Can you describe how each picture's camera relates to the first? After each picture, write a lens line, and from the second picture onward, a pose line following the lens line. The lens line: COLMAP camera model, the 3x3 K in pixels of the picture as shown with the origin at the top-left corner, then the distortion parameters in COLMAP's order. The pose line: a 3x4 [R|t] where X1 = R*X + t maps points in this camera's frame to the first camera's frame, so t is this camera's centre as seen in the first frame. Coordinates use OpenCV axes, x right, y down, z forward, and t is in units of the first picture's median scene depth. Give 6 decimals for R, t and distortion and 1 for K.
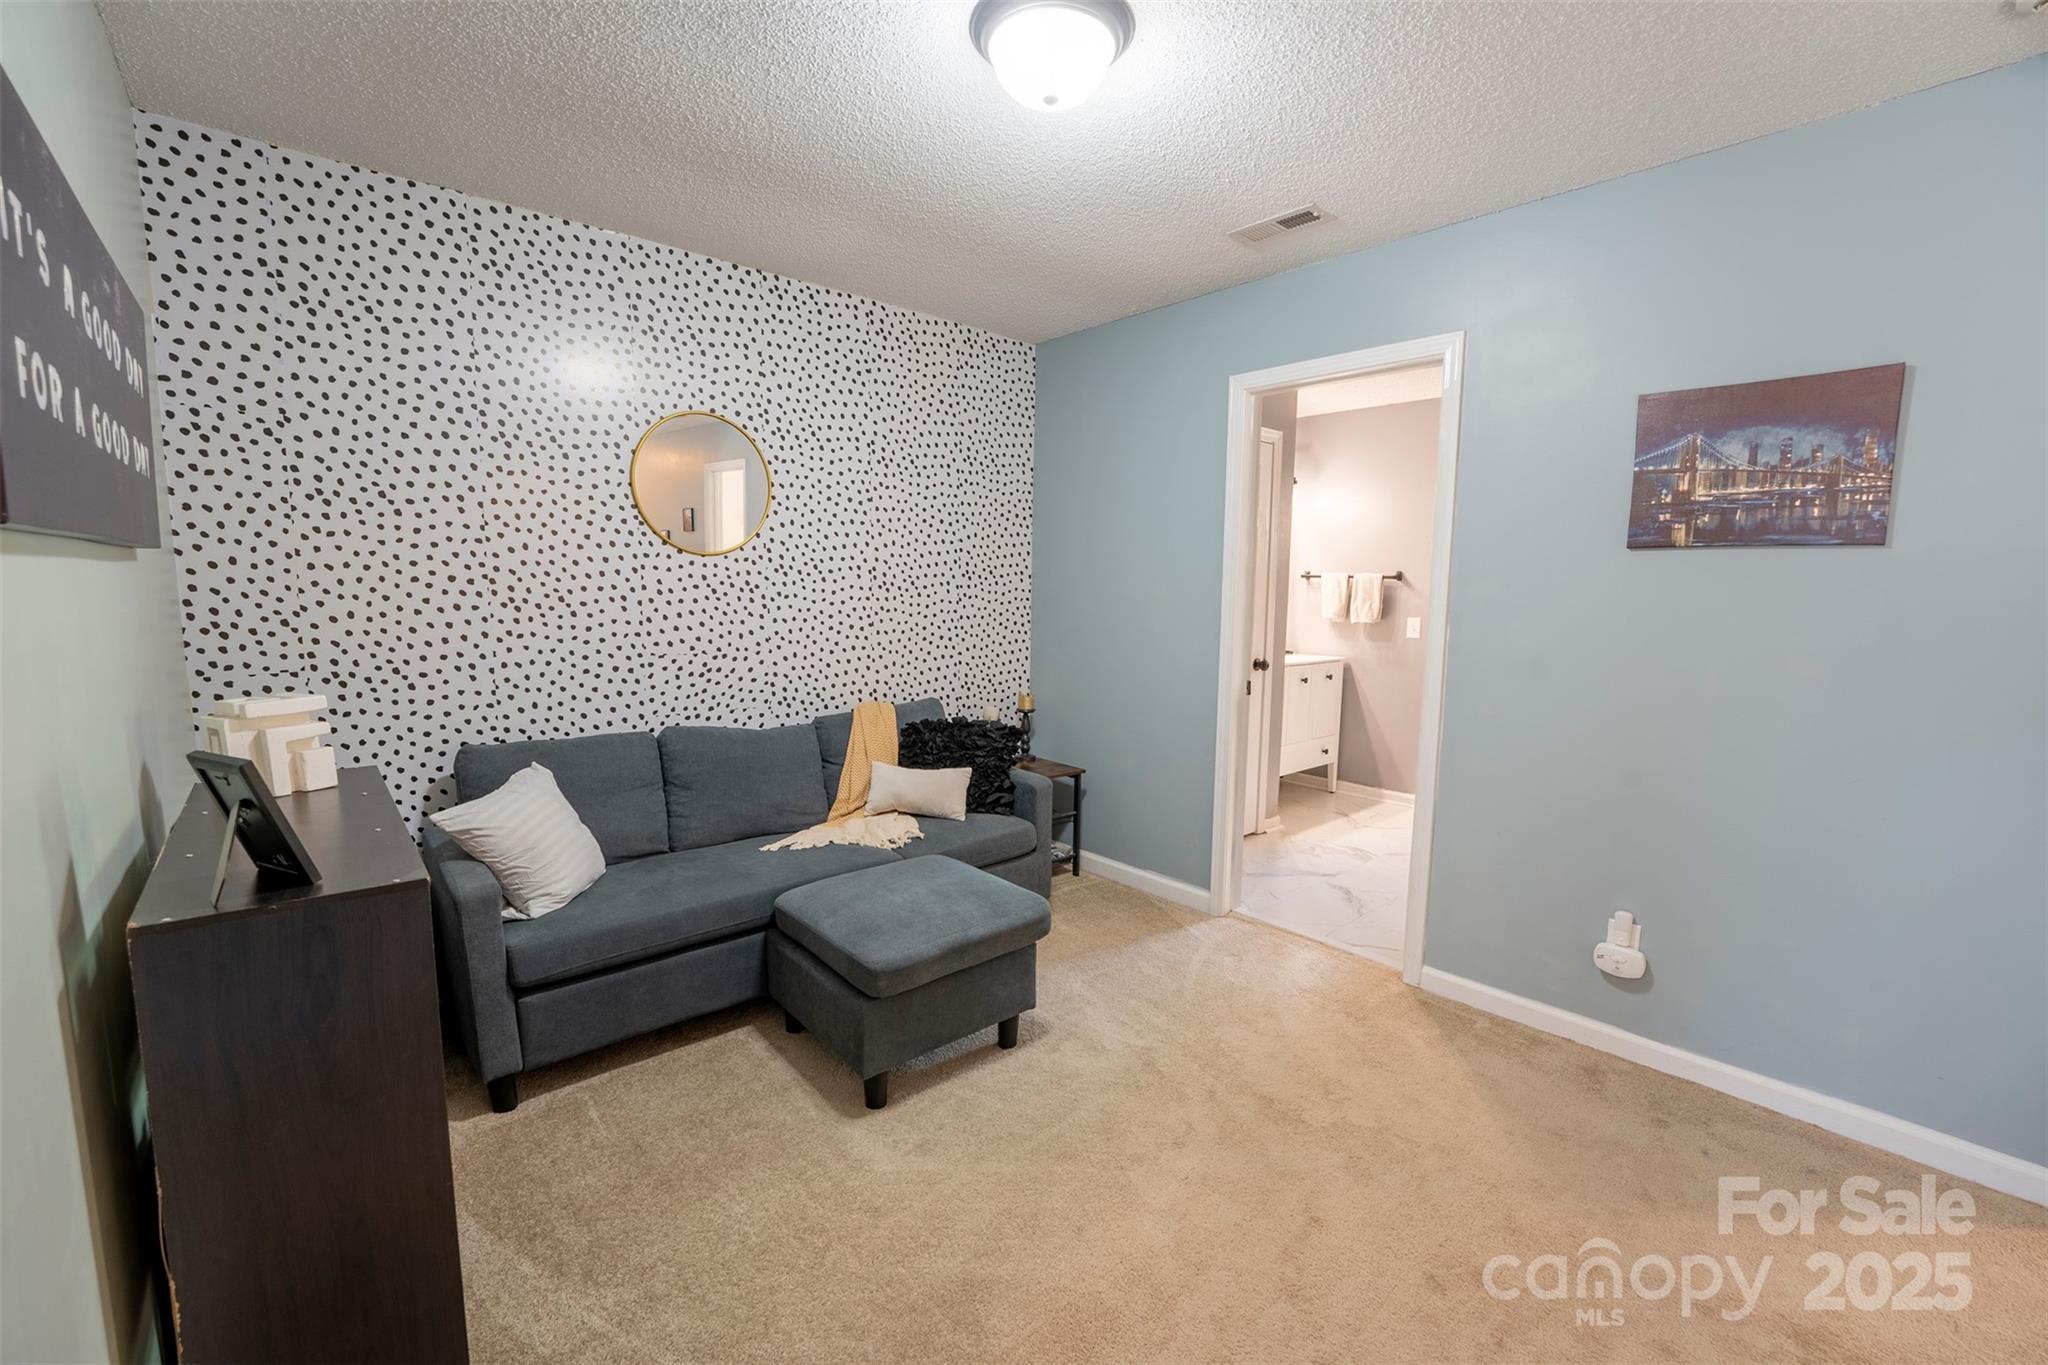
lens RADIAL K [[858.7, 0, 1019.2], [0, 858.7, 688.1], [0, 0, 1]] dist [-0.028676, 0.001170]
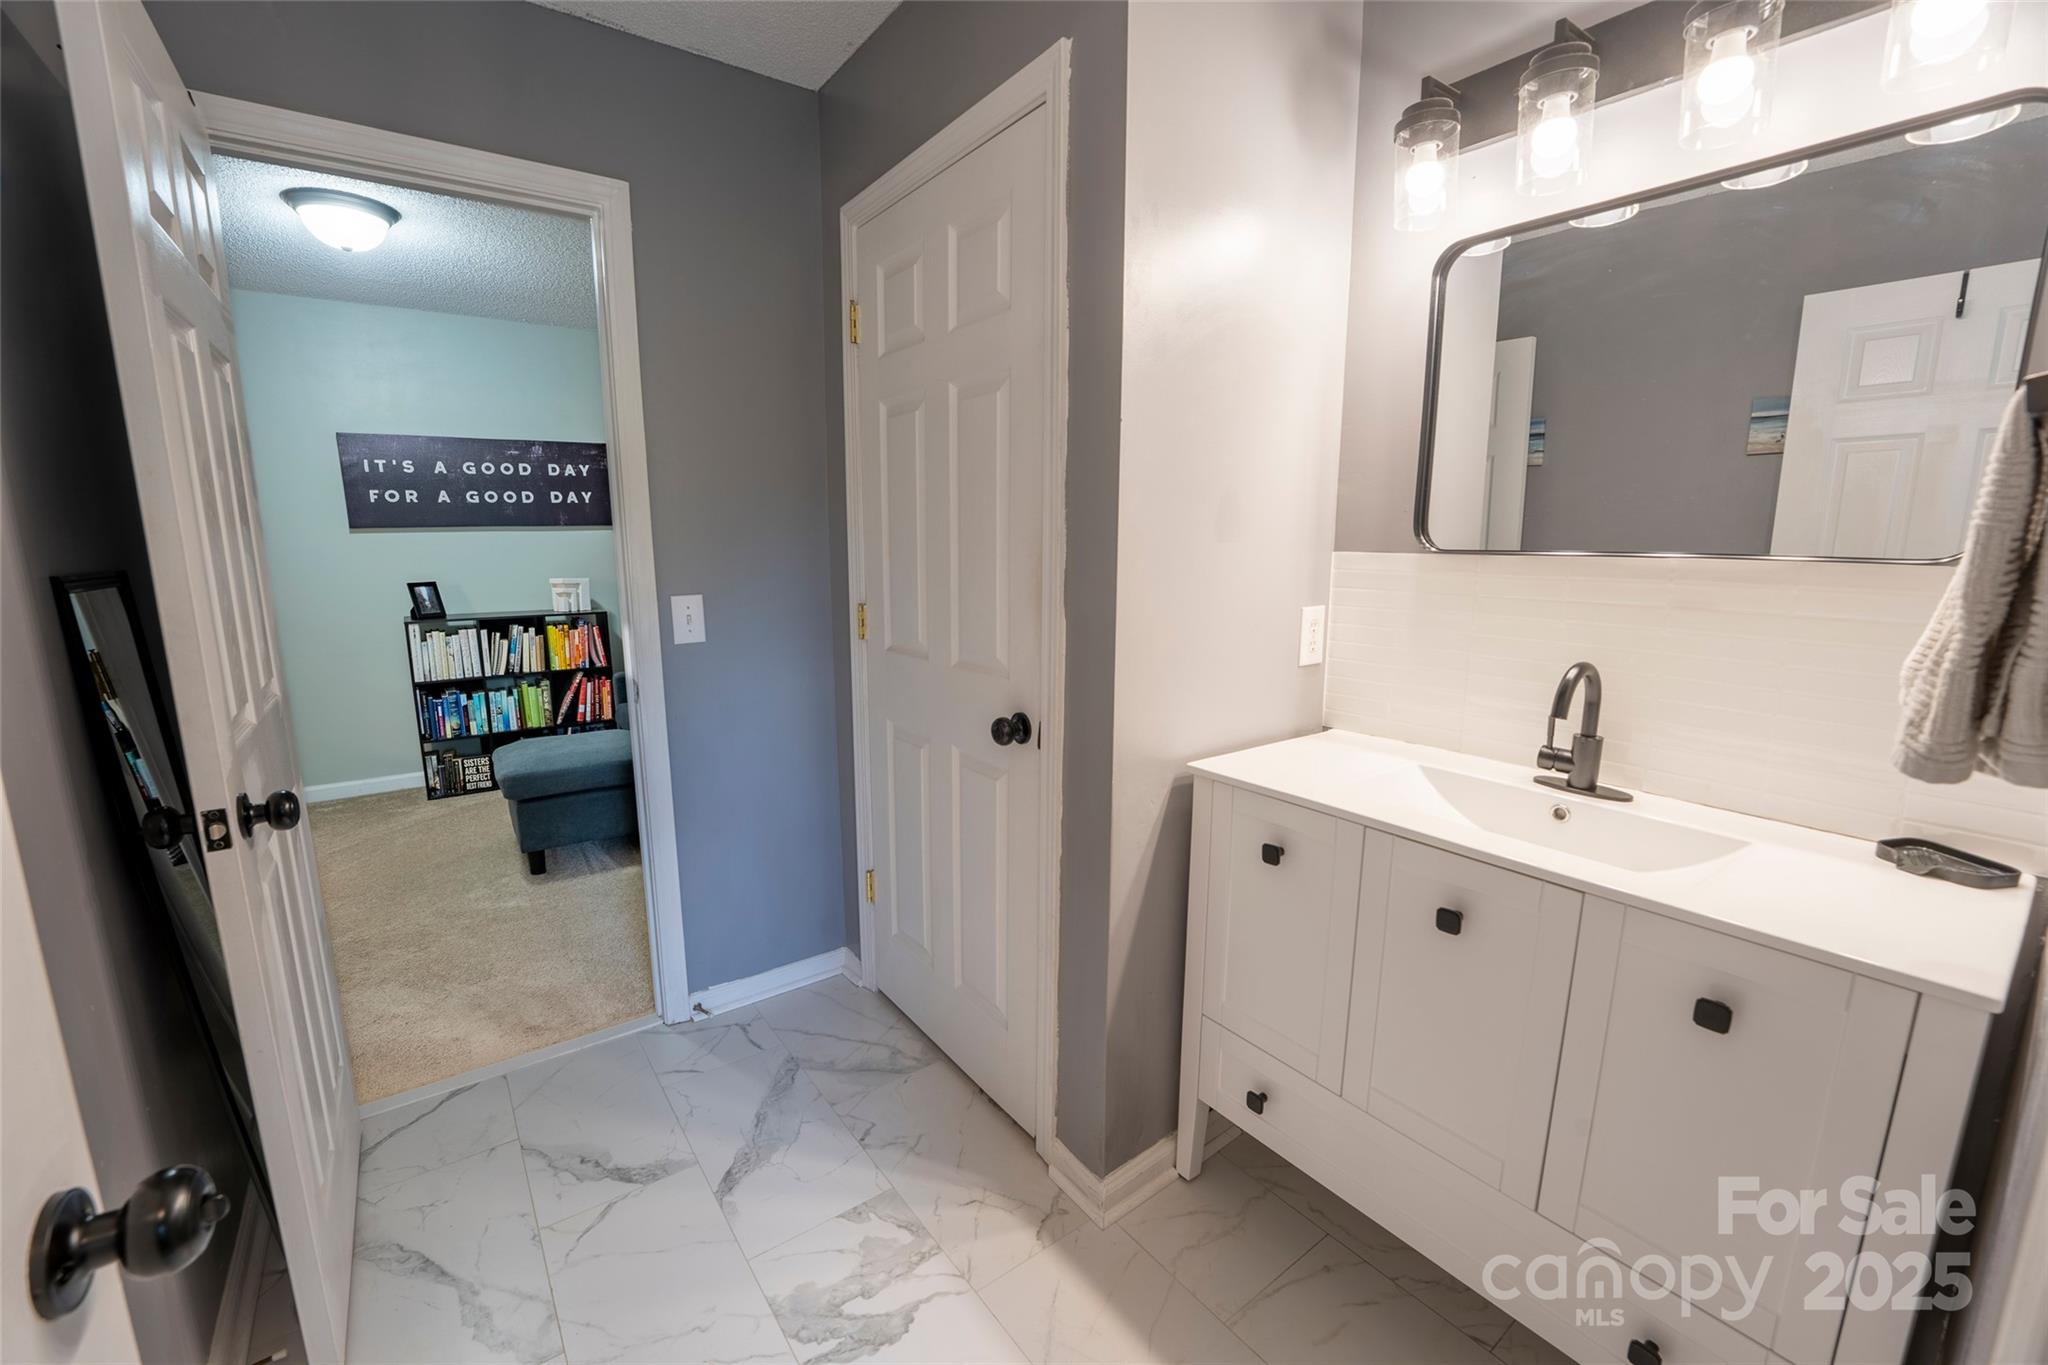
lens RADIAL K [[848.2, 0, 1021.4], [0, 848.2, 691.2], [0, 0, 1]] dist [-0.038418, 0.000238]
pose [[-0.121886, 0.170575, -0.977777, 0.703713], [-0.114118, 0.976181, 0.184522, -0.123352], [0.985962, 0.134072, -0.099517, 1.132113]]
